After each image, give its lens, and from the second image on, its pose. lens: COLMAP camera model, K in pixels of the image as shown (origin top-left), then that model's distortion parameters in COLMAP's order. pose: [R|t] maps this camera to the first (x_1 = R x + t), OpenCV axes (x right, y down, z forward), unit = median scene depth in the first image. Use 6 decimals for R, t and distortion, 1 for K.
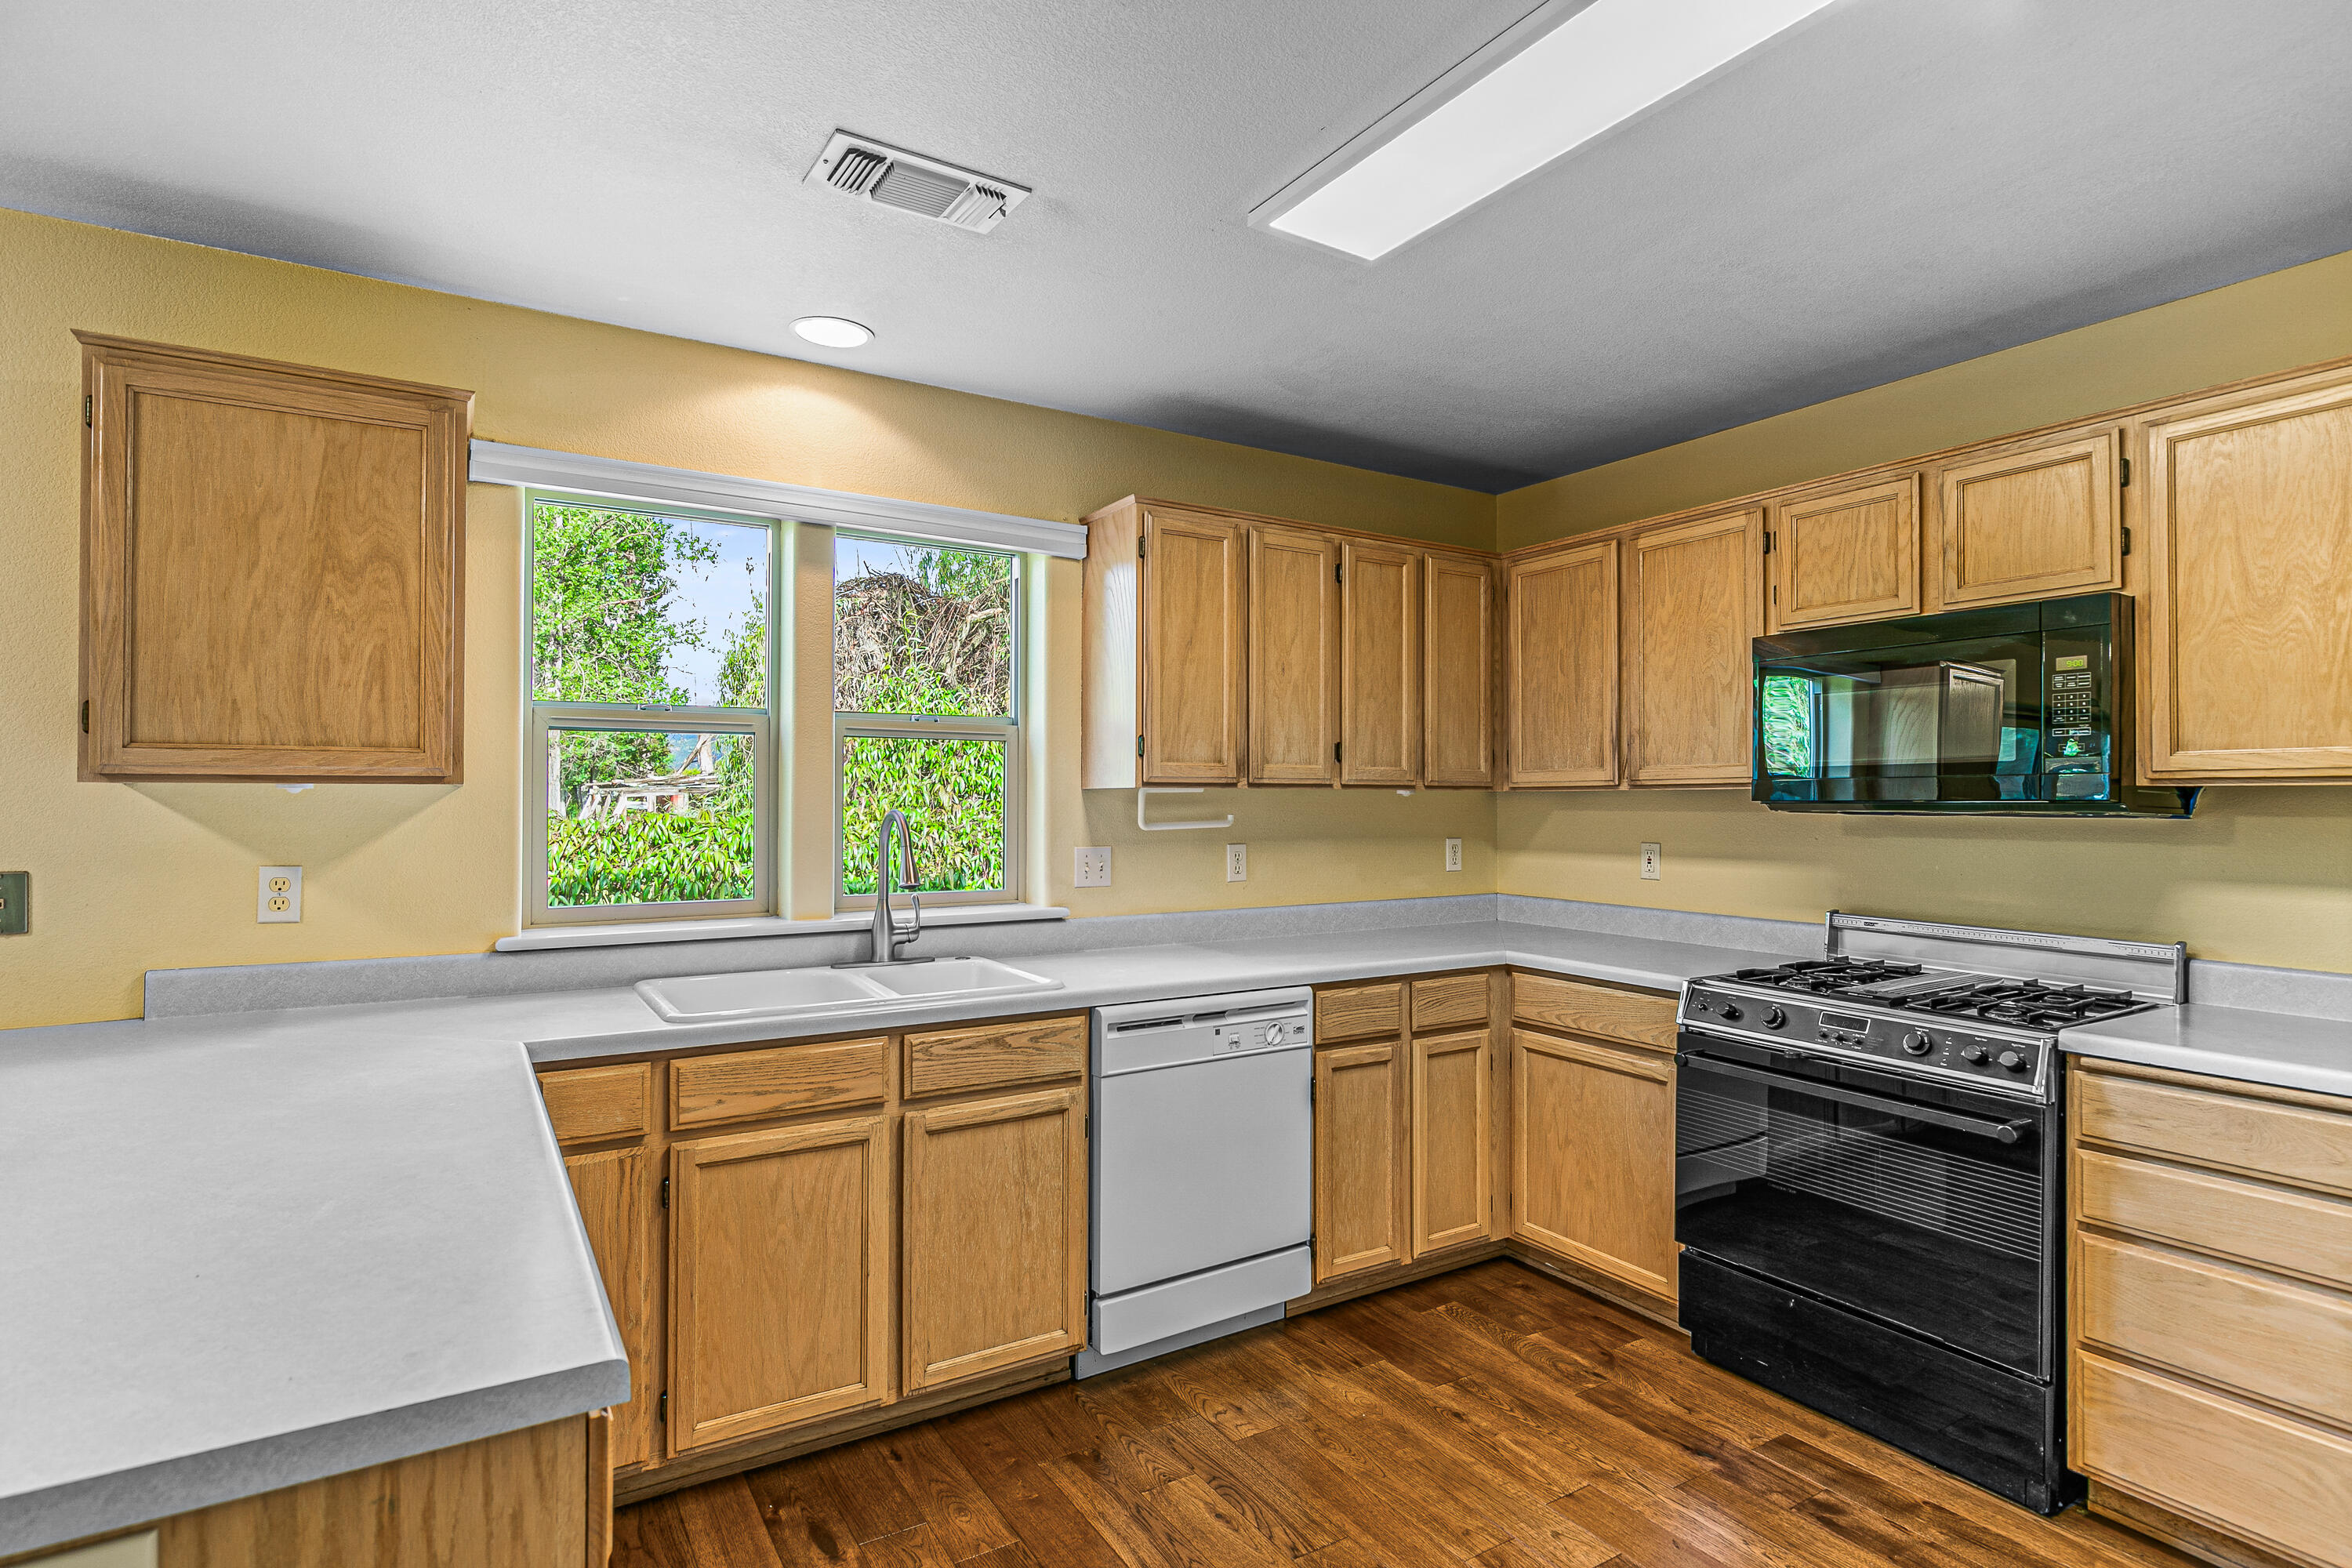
lens RADIAL K [[1180.5, 0, 1187.6], [0, 1180.5, 782.9], [0, 0, 1]] dist [-0.000343, -0.000297]
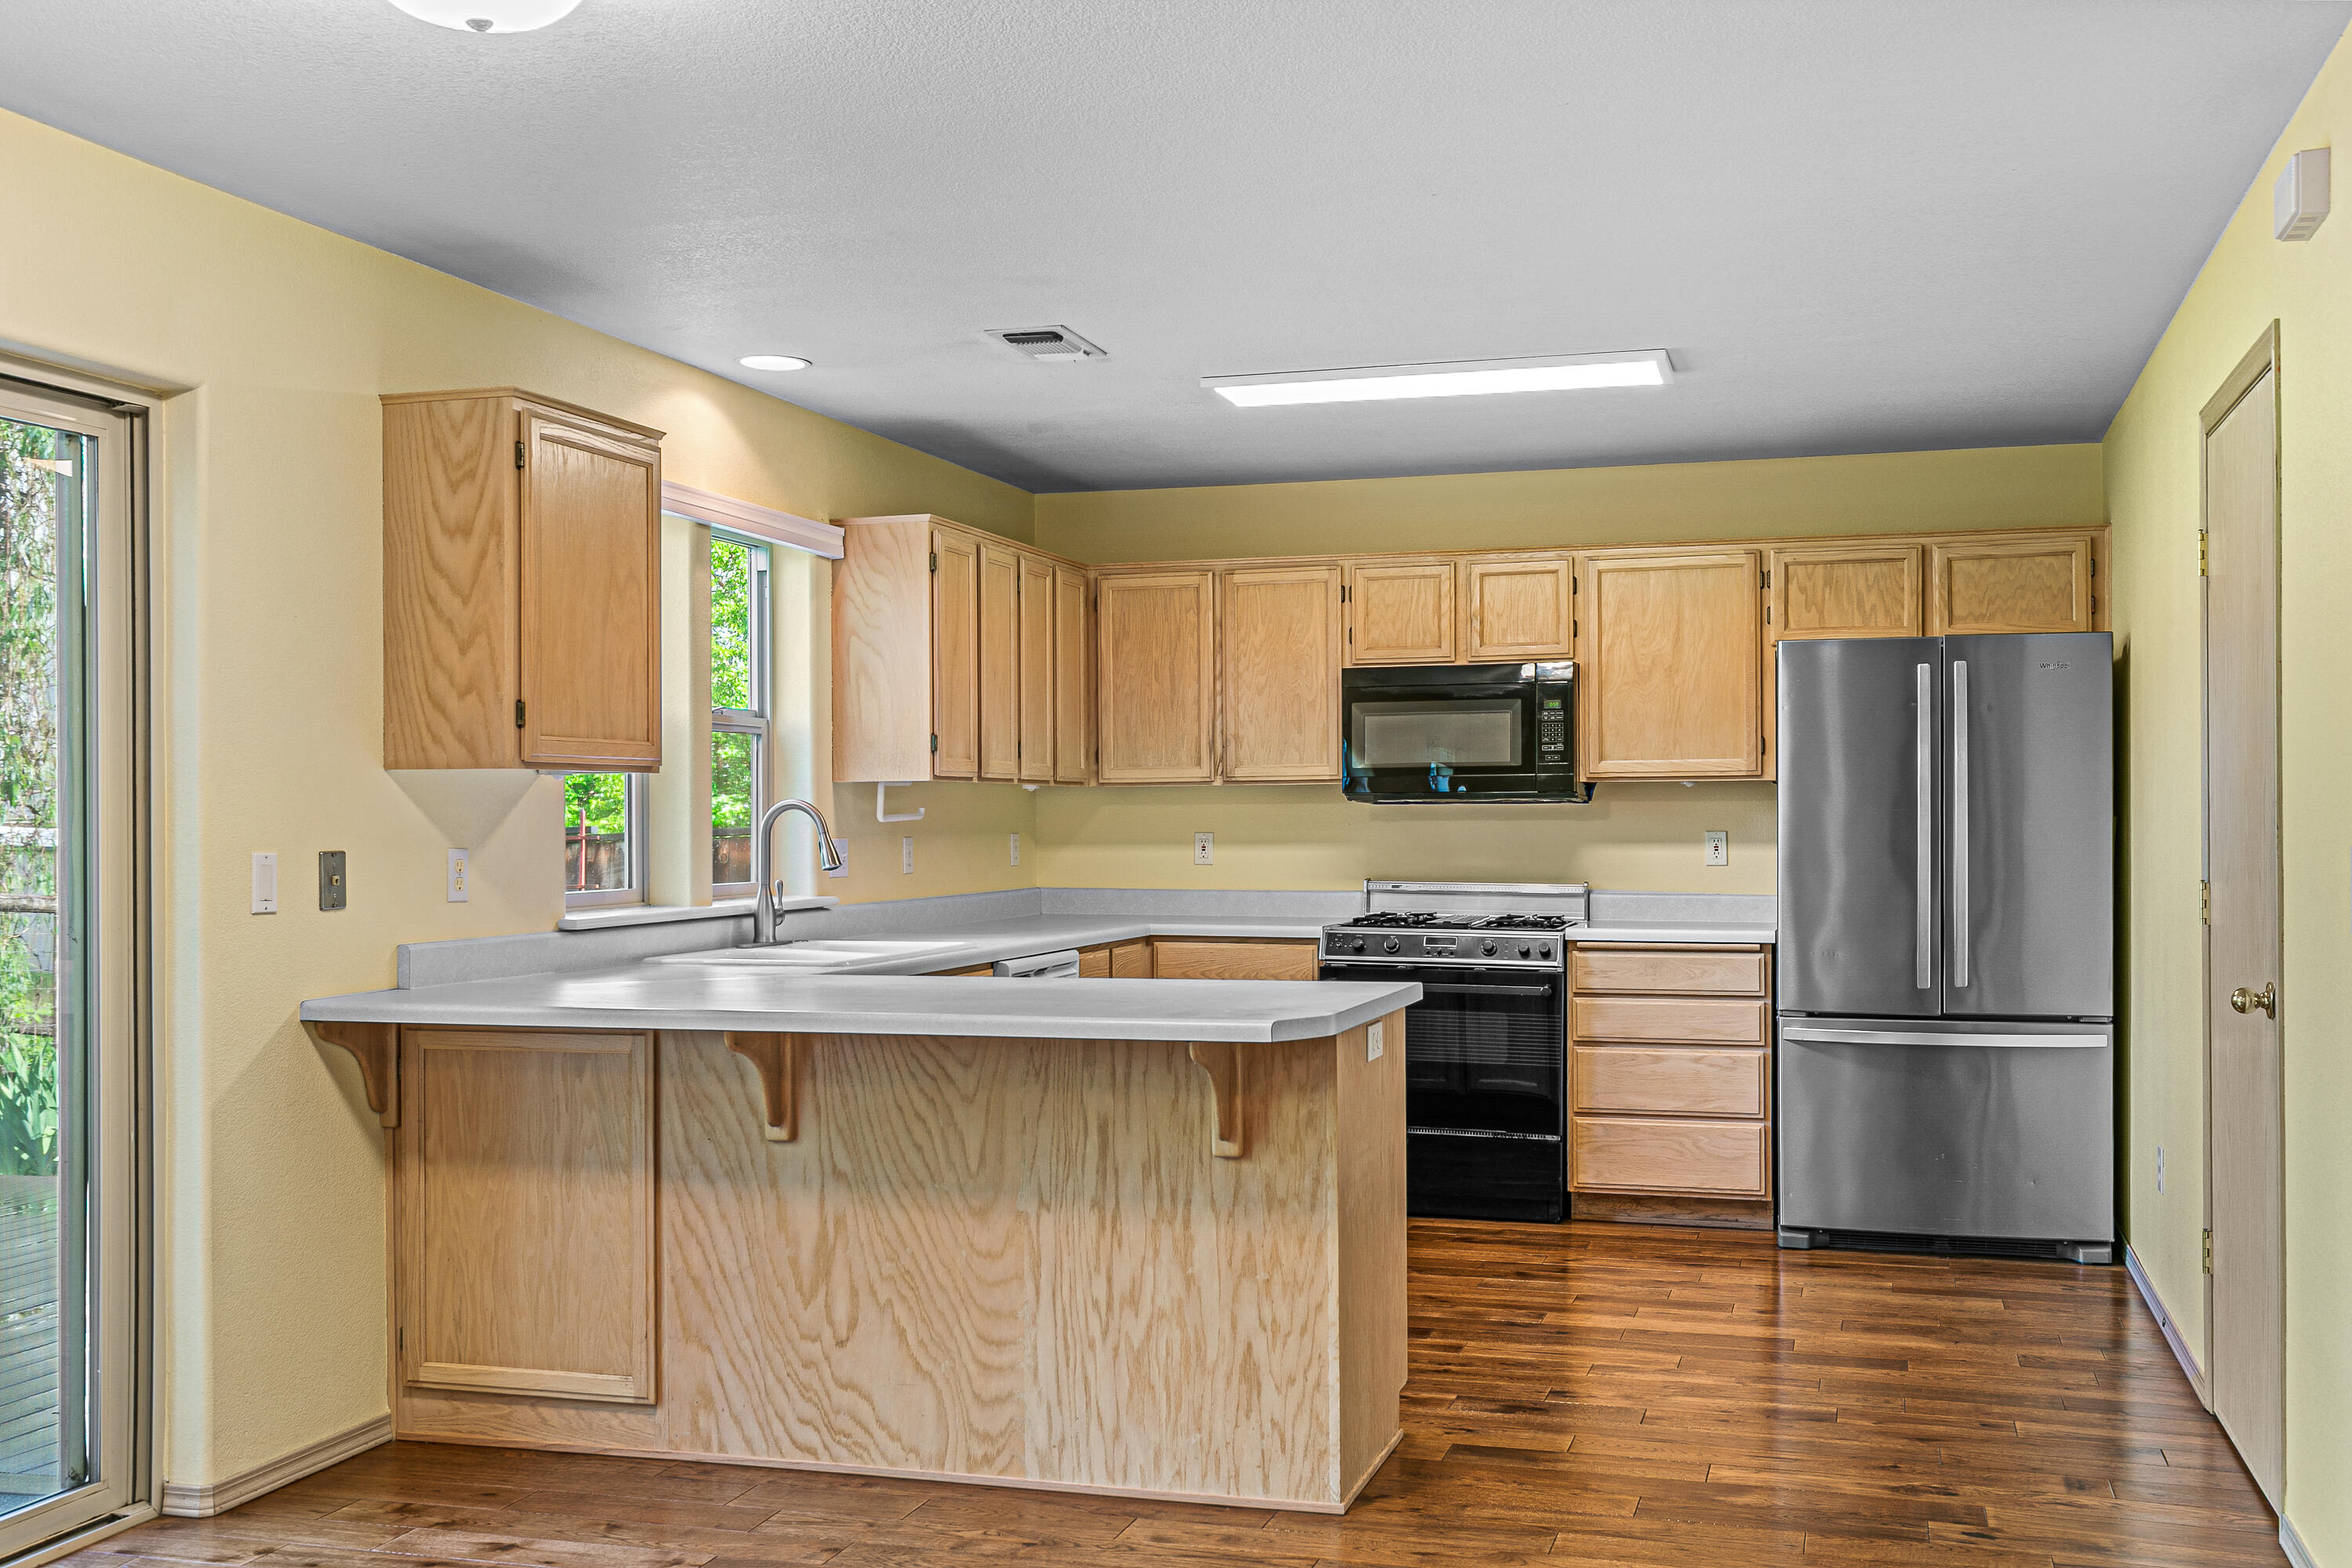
lens RADIAL K [[2228.1, 0, 1194.9], [0, 2228.1, 798.8], [0, 0, 1]] dist [0.018422, 0.000000]
pose [[0.756647, 0.000030, 0.653824, -1.430331], [-0.003460, 0.999986, 0.003958, 0.013938], [-0.653814, -0.005257, 0.756637, -0.865453]]
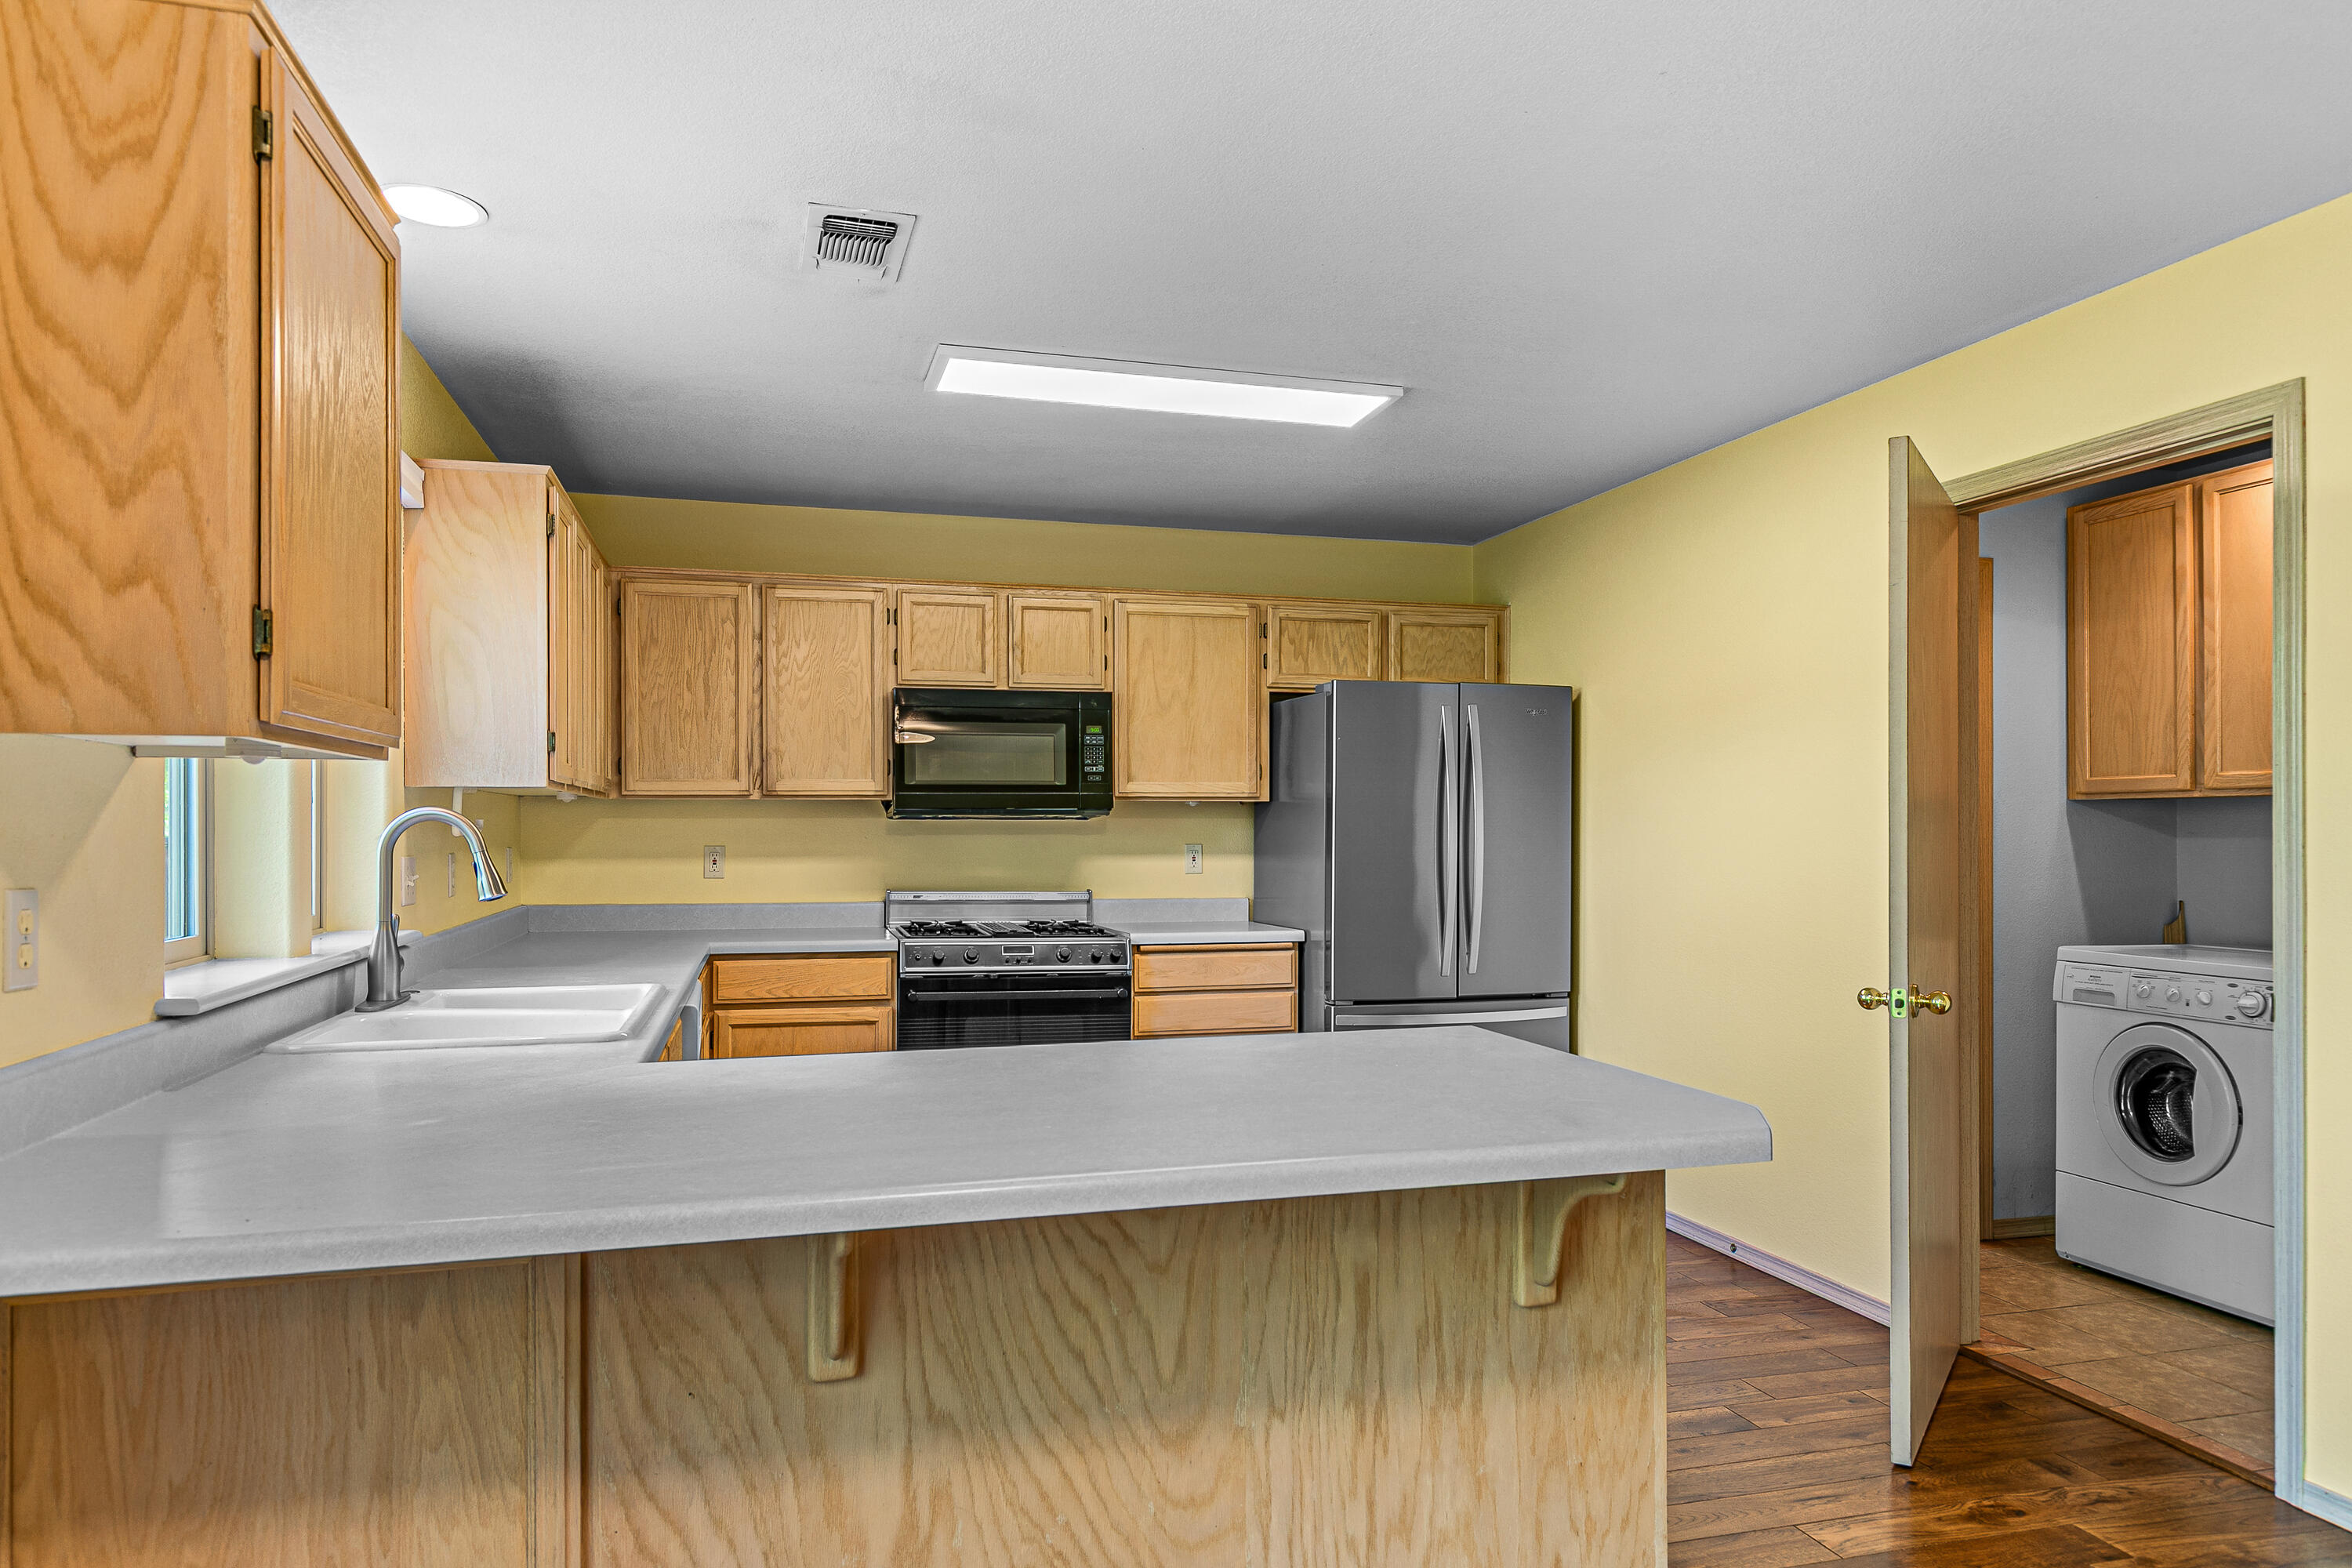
lens RADIAL K [[1451.0, 0, 1178.2], [0, 1451.0, 824.7], [0, 0, 1]] dist [0.007495, -0.001053]
pose [[0.287599, 0.000154, 0.957751, -1.155627], [-0.012984, 0.999909, 0.003738, 0.026865], [-0.957663, -0.013511, 0.287575, 0.239967]]
